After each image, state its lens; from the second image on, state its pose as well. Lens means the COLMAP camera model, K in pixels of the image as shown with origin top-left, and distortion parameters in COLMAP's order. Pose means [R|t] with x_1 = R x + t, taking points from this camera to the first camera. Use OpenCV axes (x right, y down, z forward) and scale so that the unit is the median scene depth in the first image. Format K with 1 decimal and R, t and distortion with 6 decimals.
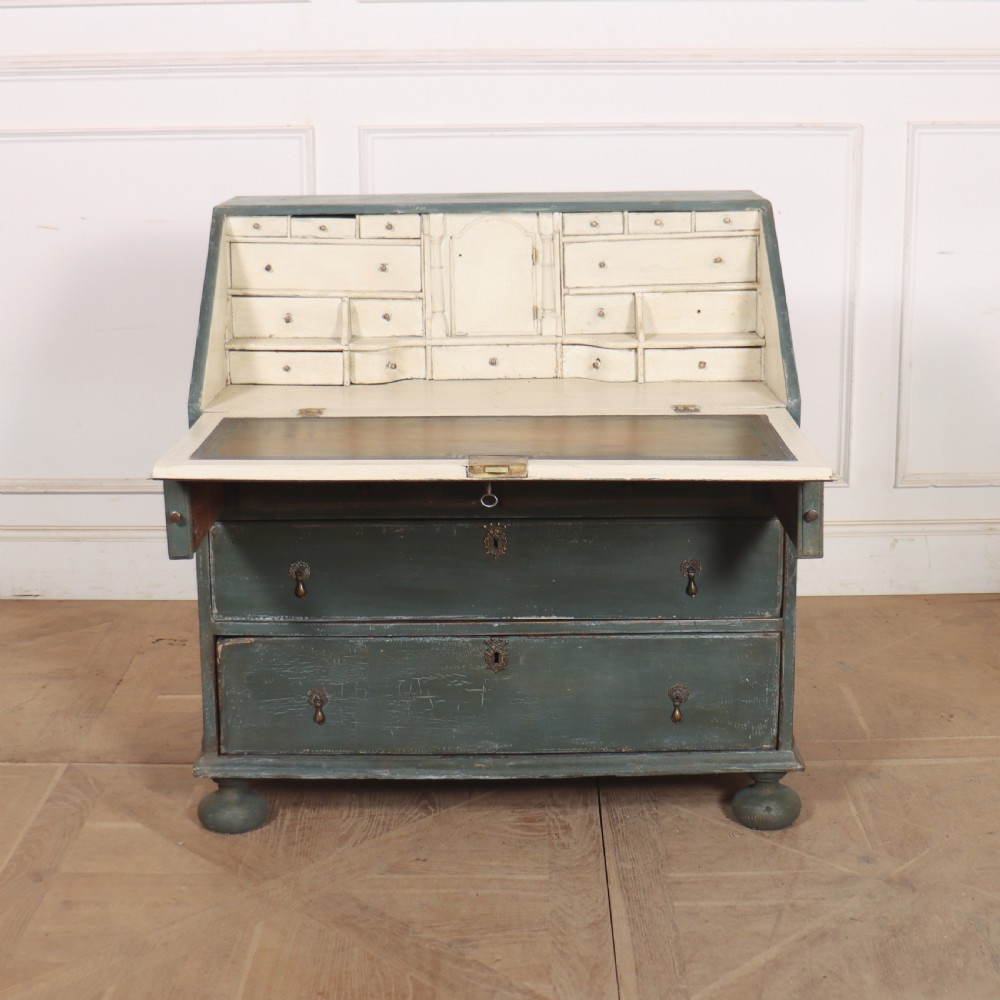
lens RADIAL K [[1846.2, 0, 510.5], [0, 1846.2, 505.1], [0, 0, 1]] dist [-0.096950, 0.000000]
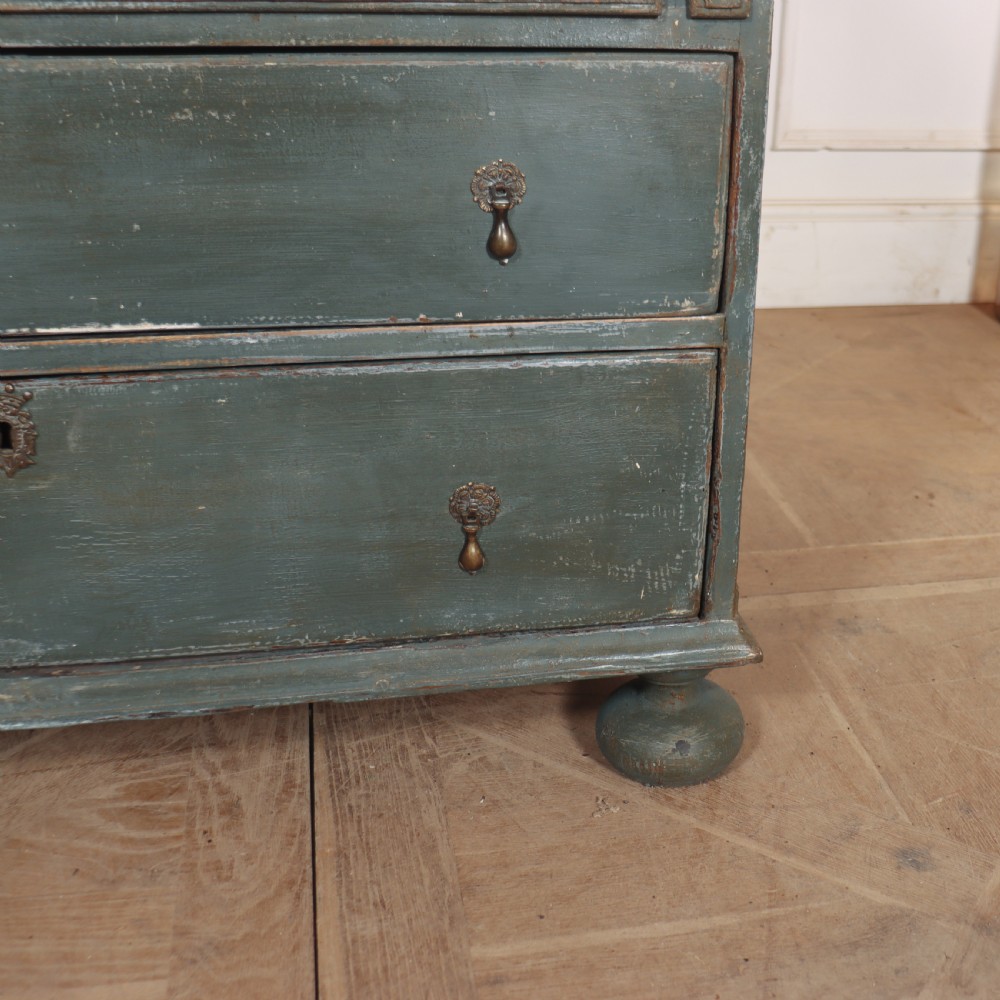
lens RADIAL K [[1365.3, 0, 610.0], [0, 1365.3, 509.3], [0, 0, 1]] dist [-0.111316, 0.000000]
pose [[0.978594, -0.047292, 0.200292, 0.059382], [0.013944, 0.986239, 0.164738, 0.053144], [-0.205327, -0.158418, 0.965787, 0.695470]]
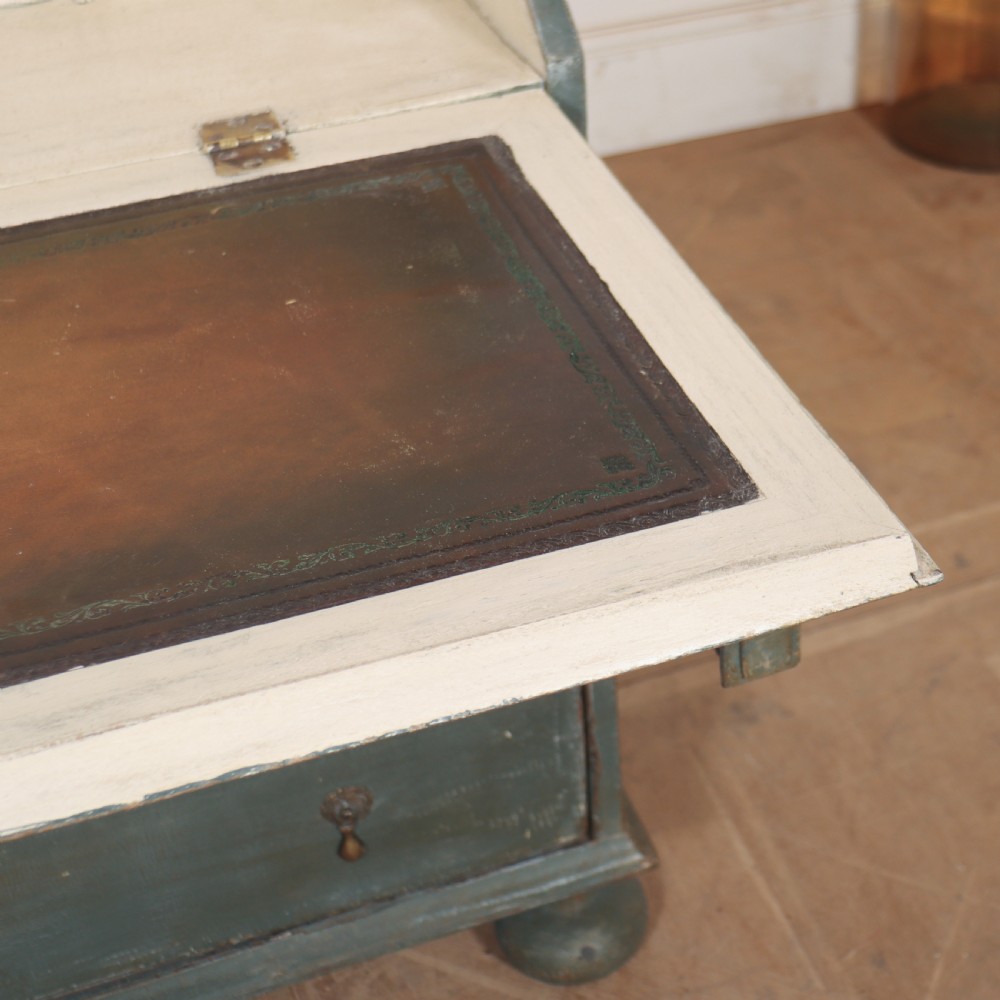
lens RADIAL K [[1846.2, 0, 658.9], [0, 1846.2, 454.3], [0, 0, 1]] dist [-0.096950, 0.000000]
pose [[0.932085, -0.221337, 0.286754, 0.057261], [0.101430, 0.919419, 0.379976, -0.110308], [-0.347750, -0.325084, 0.879426, 0.651274]]
